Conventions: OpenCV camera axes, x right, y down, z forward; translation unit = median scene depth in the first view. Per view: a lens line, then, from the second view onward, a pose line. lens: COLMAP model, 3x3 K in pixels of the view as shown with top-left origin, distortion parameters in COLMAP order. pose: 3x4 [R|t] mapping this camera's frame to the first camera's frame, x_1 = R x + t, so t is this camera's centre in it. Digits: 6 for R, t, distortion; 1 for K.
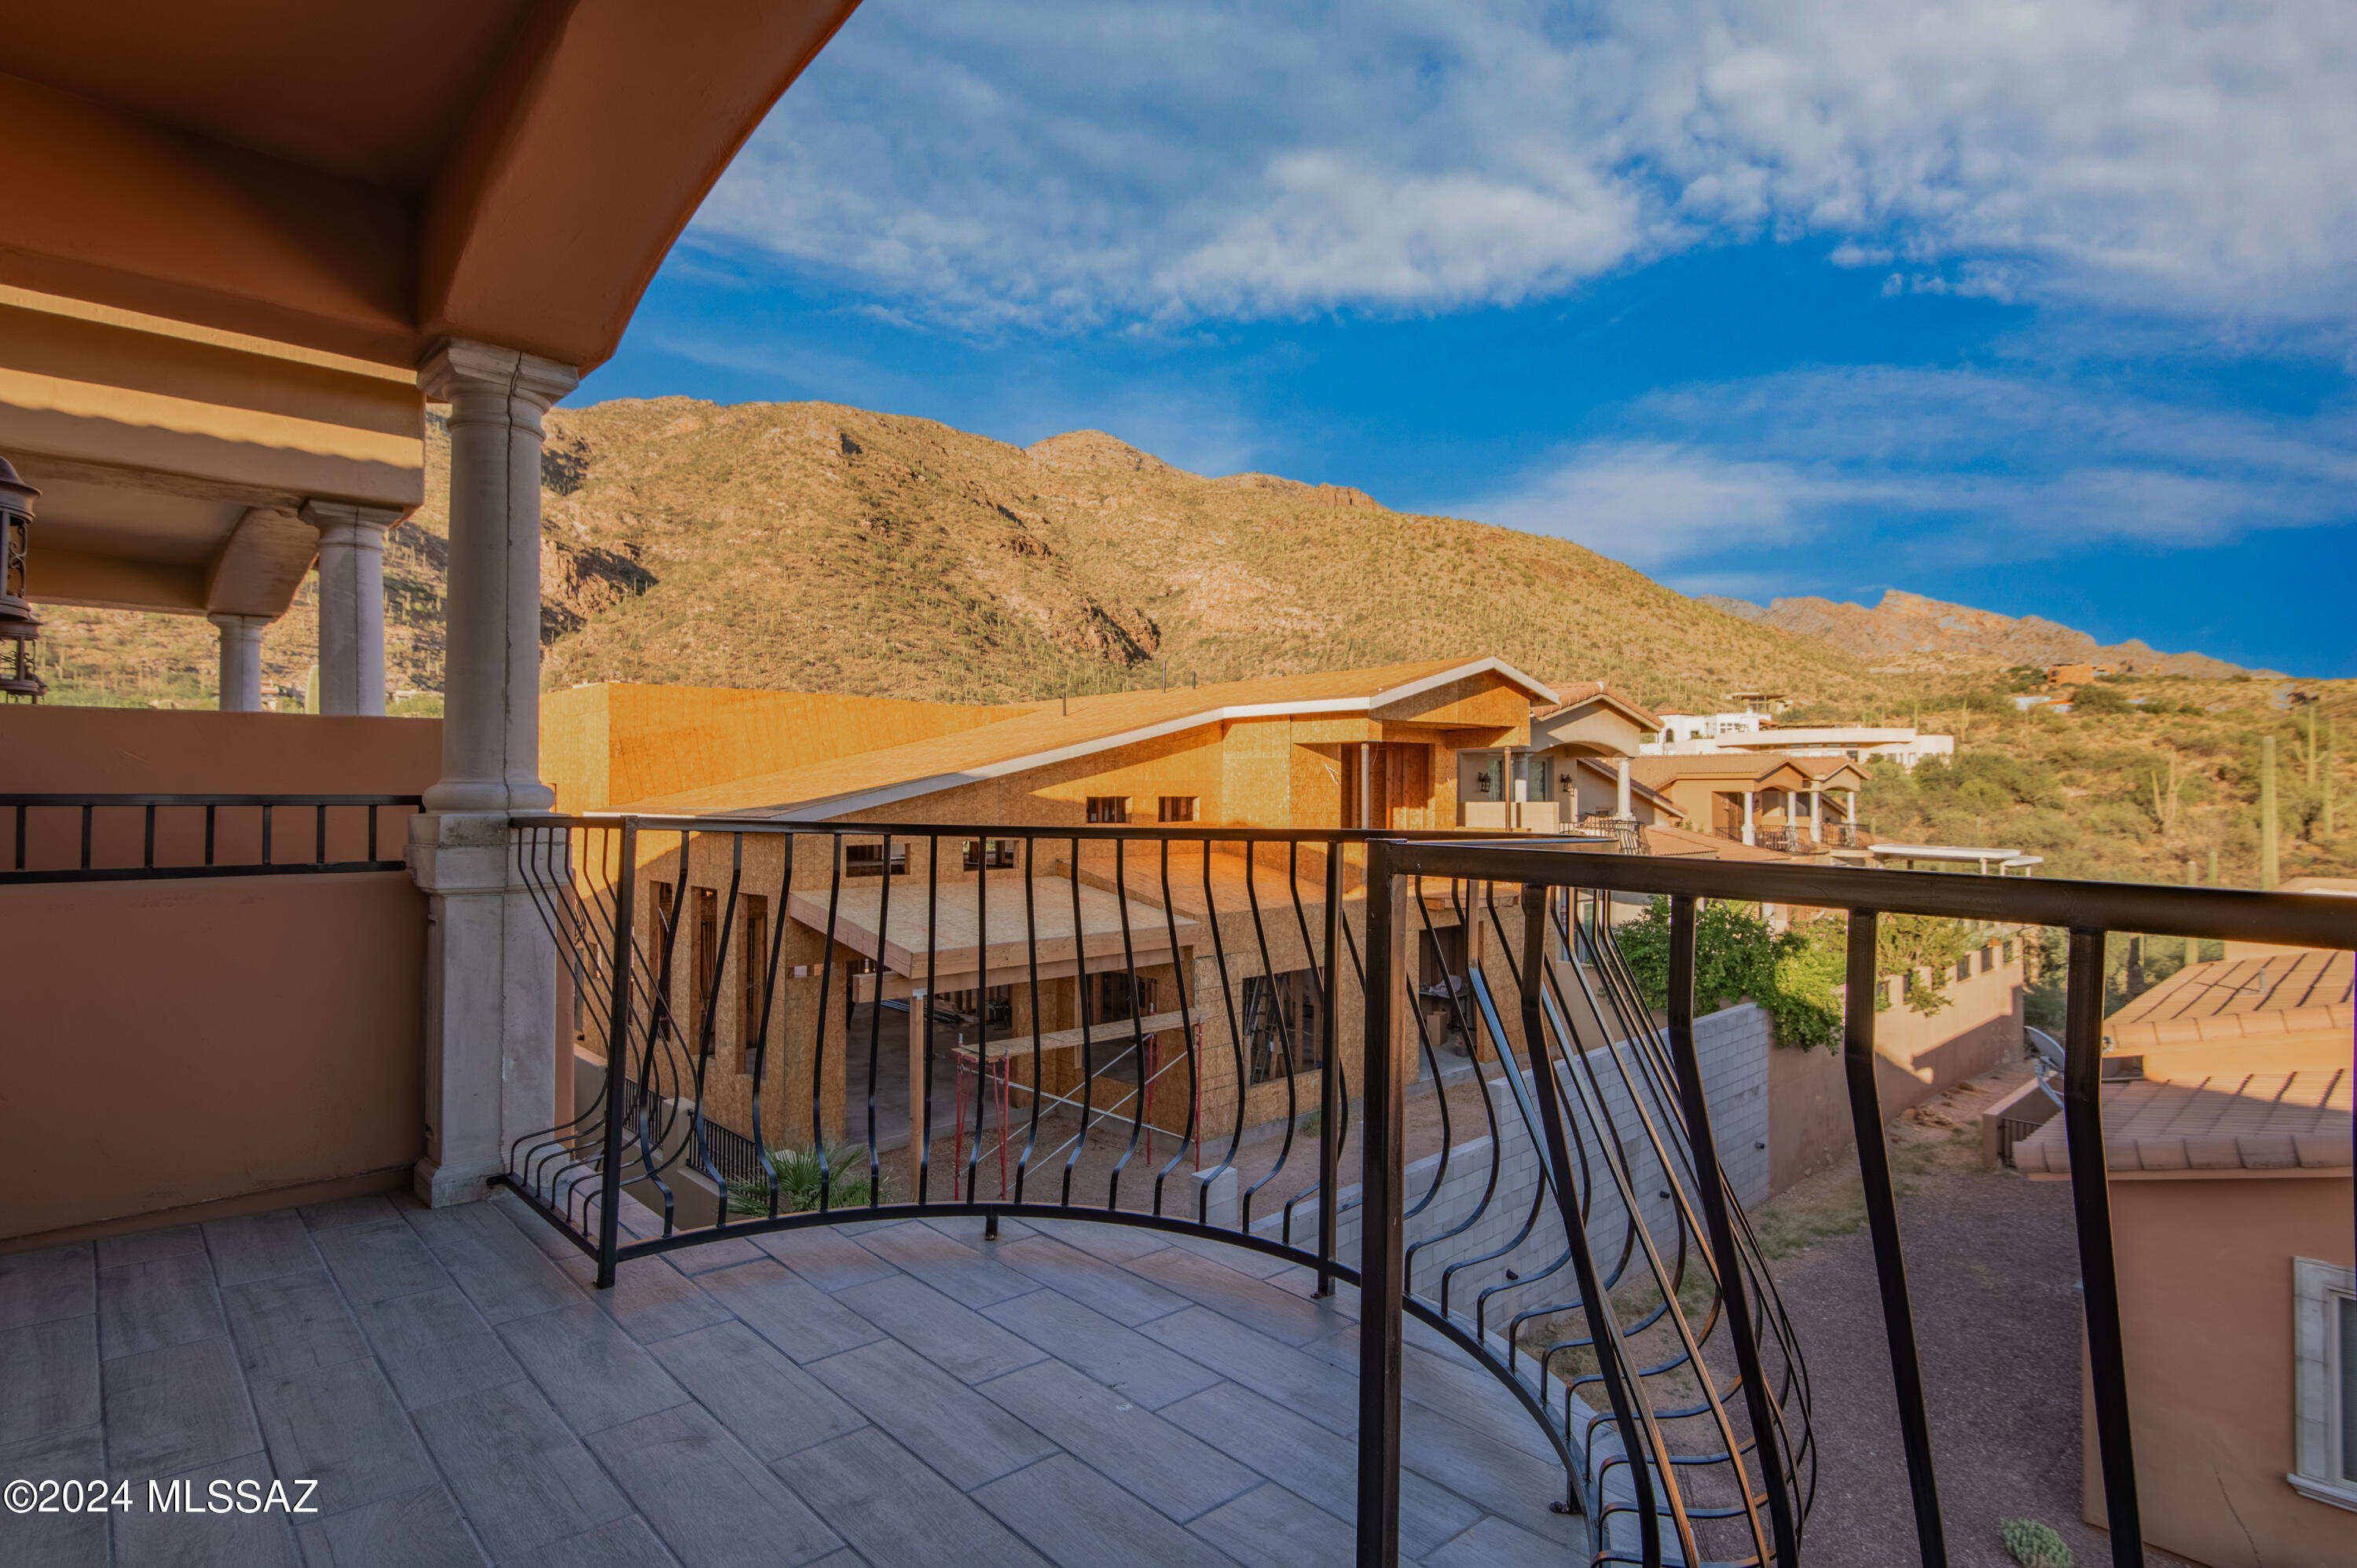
lens RADIAL K [[1203.7, 0, 1179.9], [0, 1203.7, 789.6], [0, 0, 1]] dist [0.005498, -0.001325]
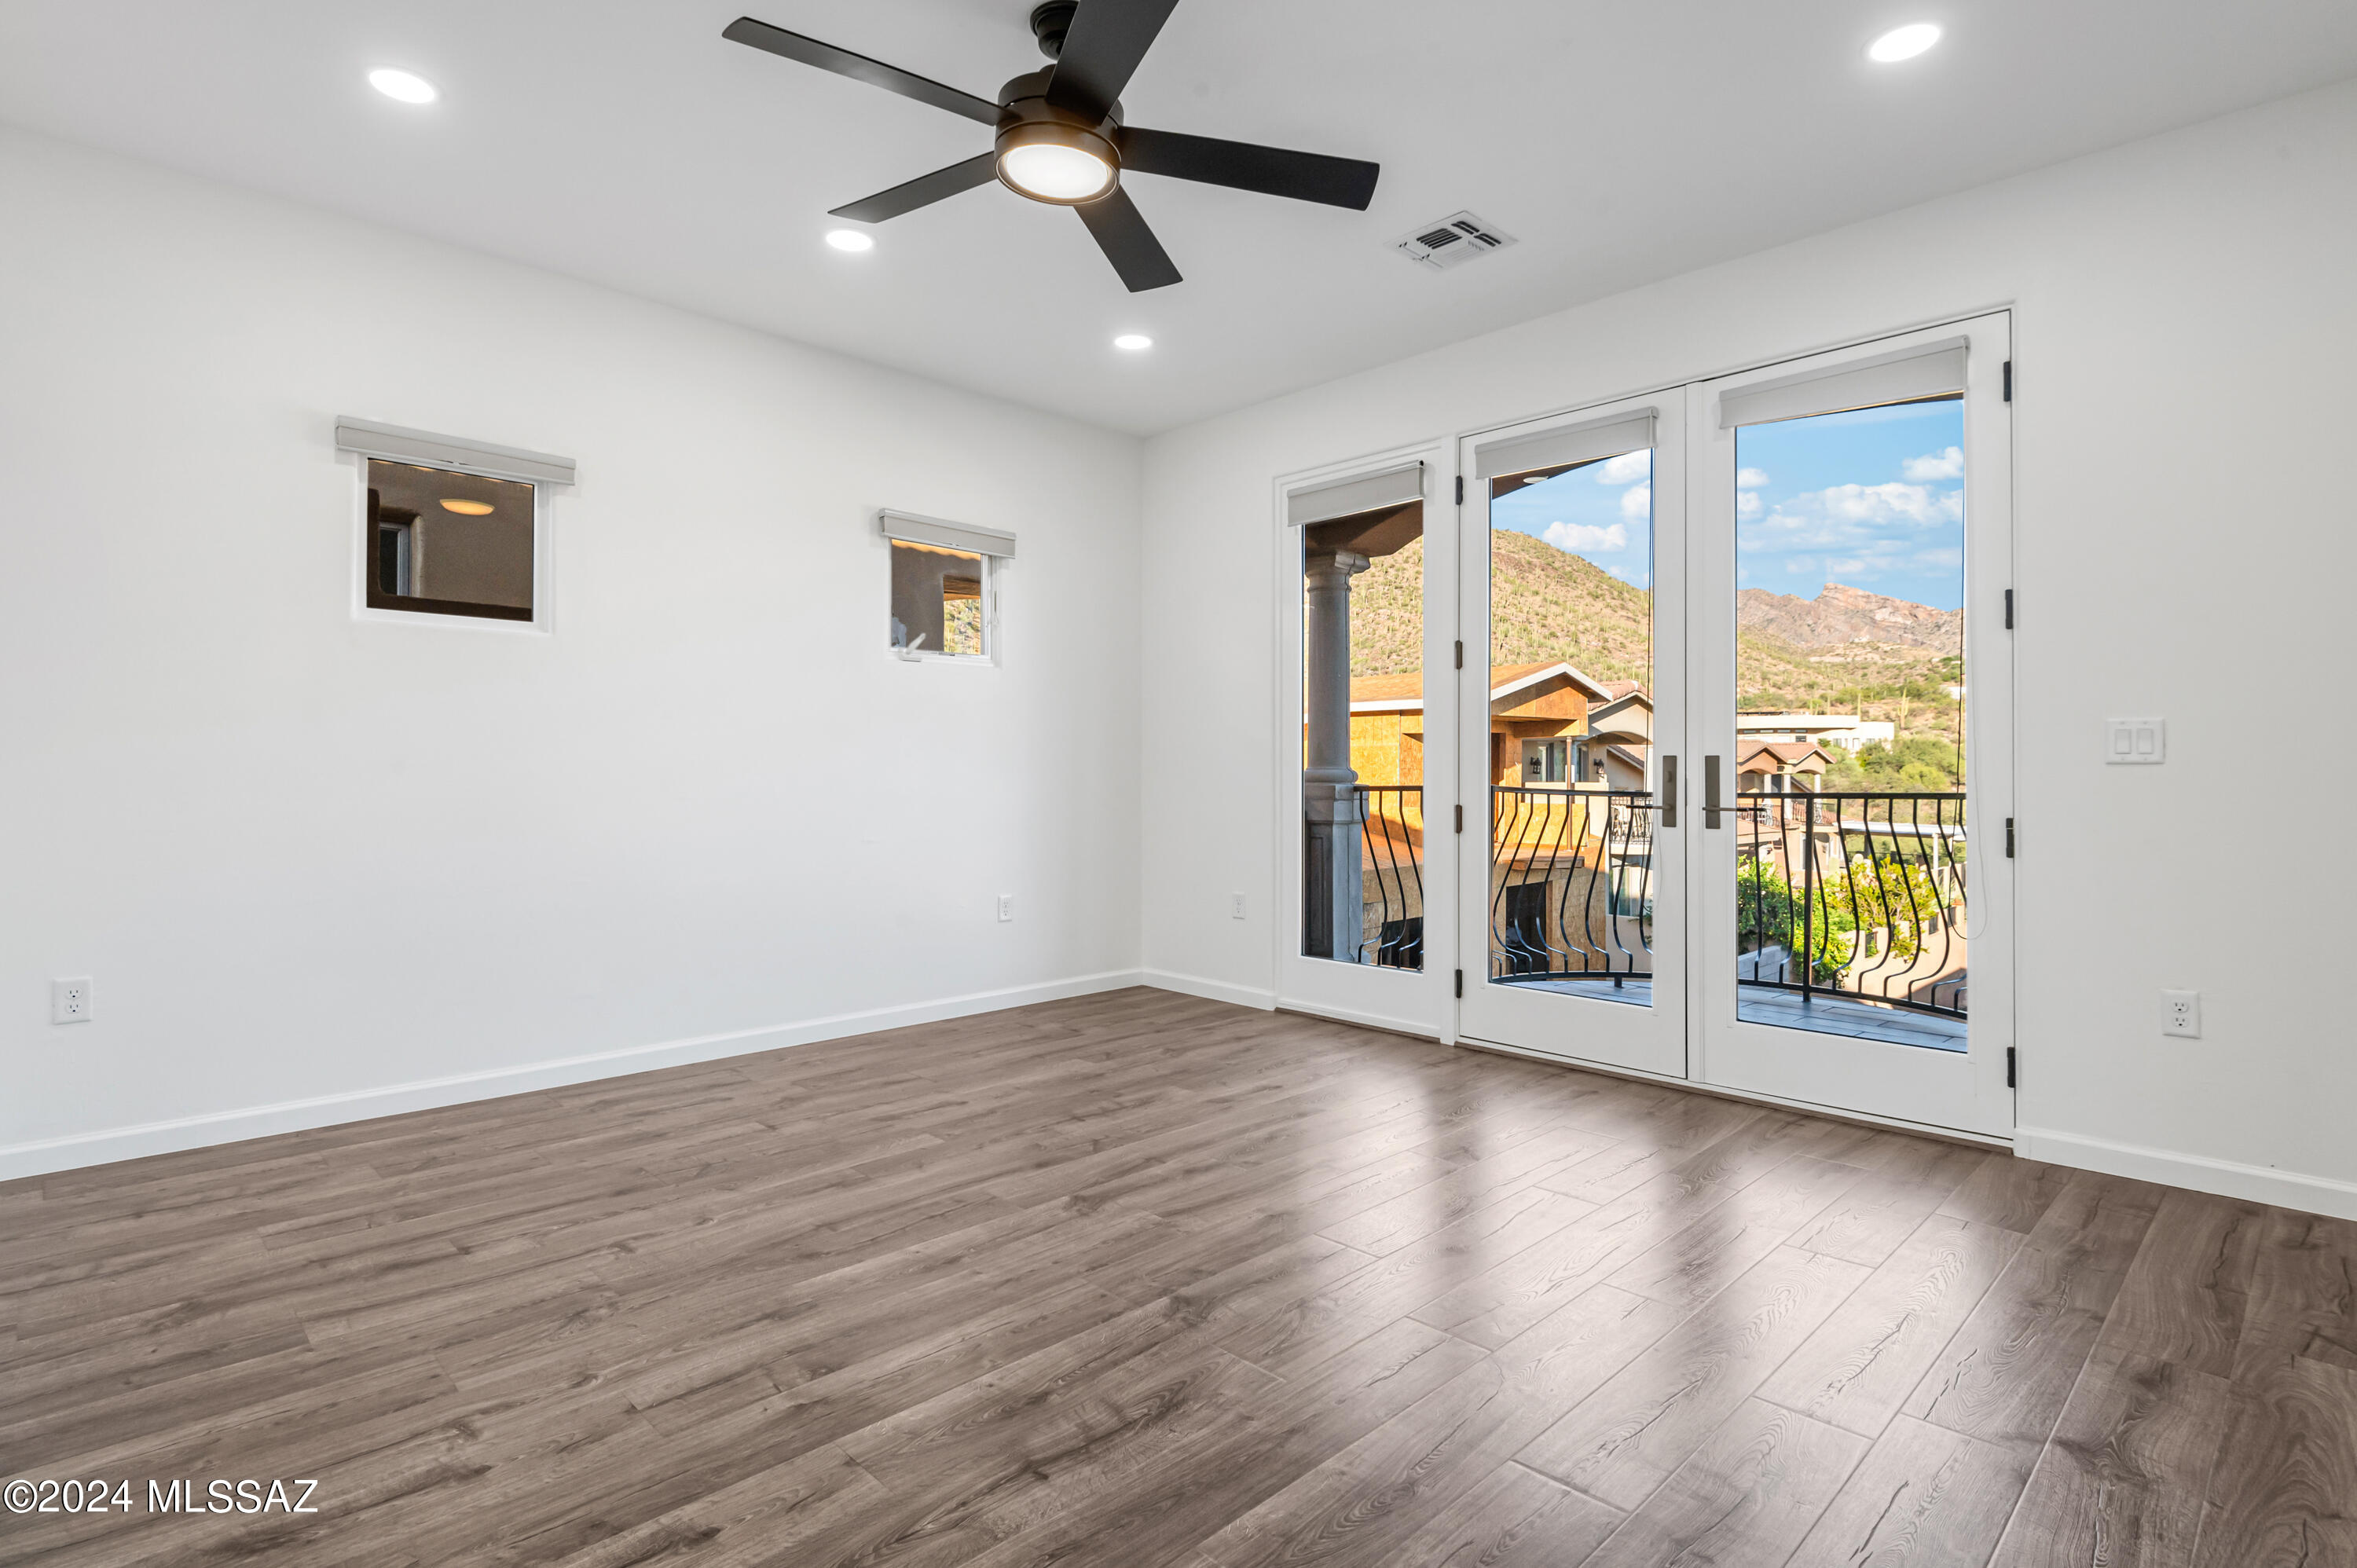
lens RADIAL K [[1124.9, 0, 1179.2], [0, 1124.9, 788.0], [0, 0, 1]] dist [0.007005, -0.000158]
pose [[0.999961, 0.004950, 0.007256, -0.108354], [-0.005071, 0.999846, 0.016787, -0.000549], [-0.007172, -0.016823, 0.999833, -0.109246]]
